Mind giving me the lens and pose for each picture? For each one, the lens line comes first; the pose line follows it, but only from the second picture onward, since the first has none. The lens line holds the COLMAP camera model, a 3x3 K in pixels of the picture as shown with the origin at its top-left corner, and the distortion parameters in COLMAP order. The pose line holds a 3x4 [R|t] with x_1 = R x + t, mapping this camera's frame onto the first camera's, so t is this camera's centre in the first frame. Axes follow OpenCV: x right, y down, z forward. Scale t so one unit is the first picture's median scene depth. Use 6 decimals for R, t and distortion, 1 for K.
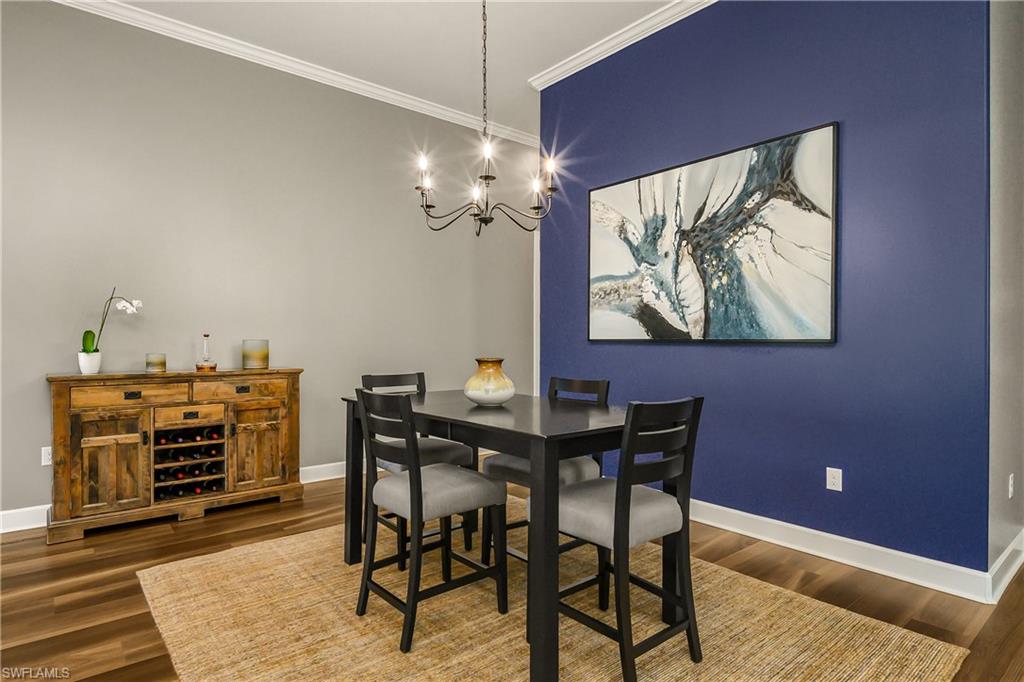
lens RADIAL K [[554.1, 0, 506.6], [0, 554.1, 339.3], [0, 0, 1]] dist [0.009606, -0.006920]
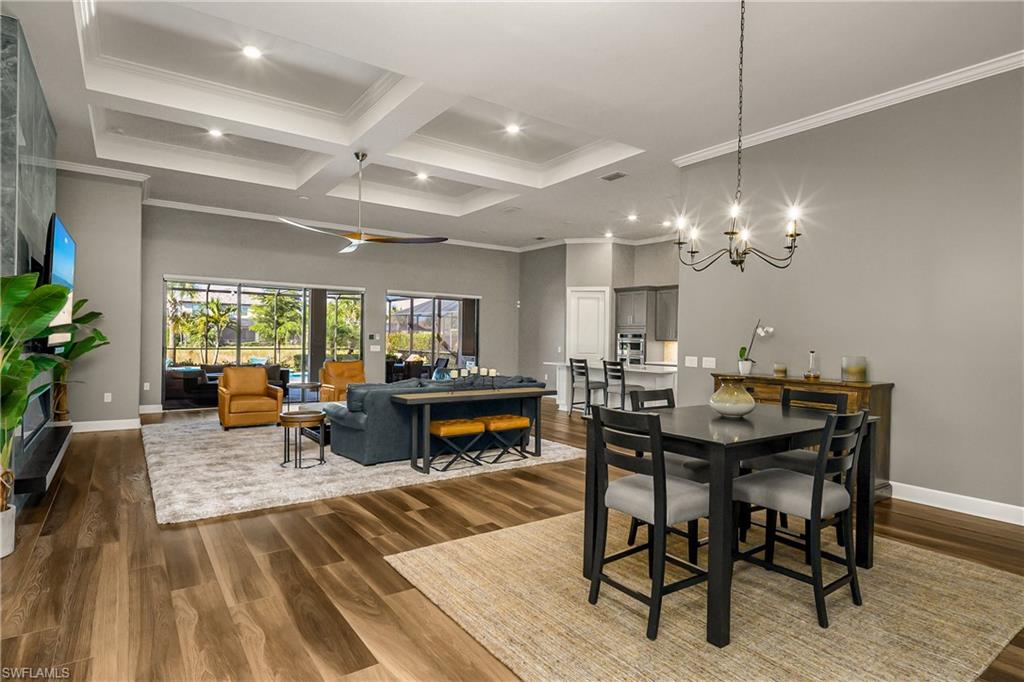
lens RADIAL K [[554.1, 0, 521.0], [0, 554.1, 340.5], [0, 0, 1]] dist [0.009606, -0.006920]
pose [[-0.089169, 0.002361, -0.996014, 0.910969], [-0.013953, 0.999896, 0.003620, -0.031779], [0.995919, 0.014220, -0.089127, 0.513856]]
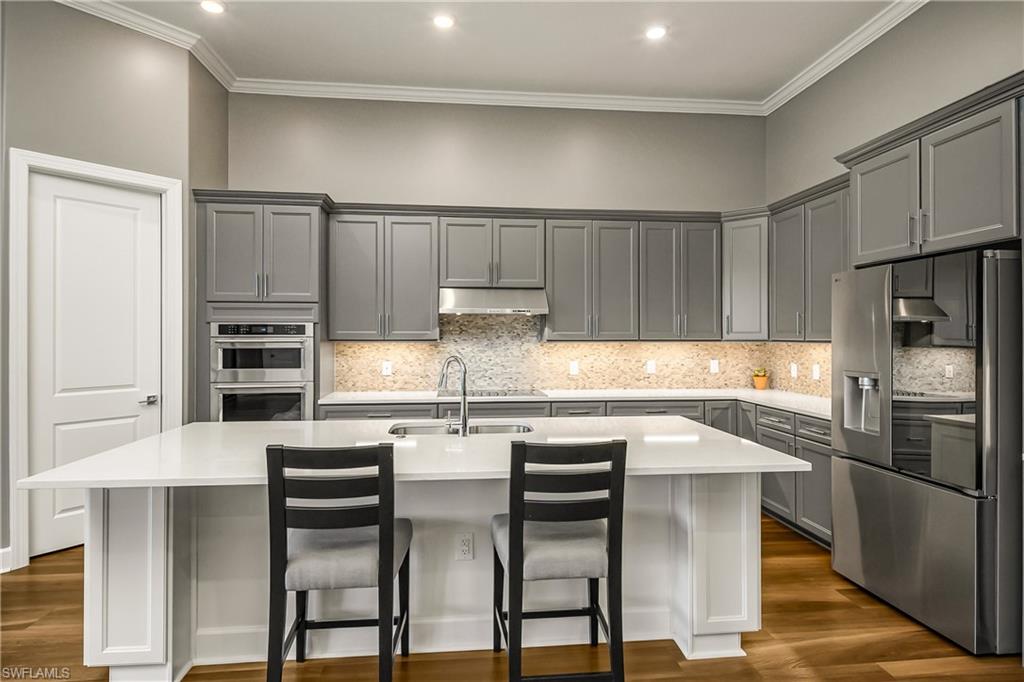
lens RADIAL K [[554.1, 0, 510.0], [0, 554.1, 333.1], [0, 0, 1]] dist [0.009606, -0.006920]
pose [[0.829561, -0.003022, -0.558408, -1.258777], [0.001134, 0.999992, -0.003728, -0.042069], [0.558415, 0.002459, 0.829558, 0.205874]]
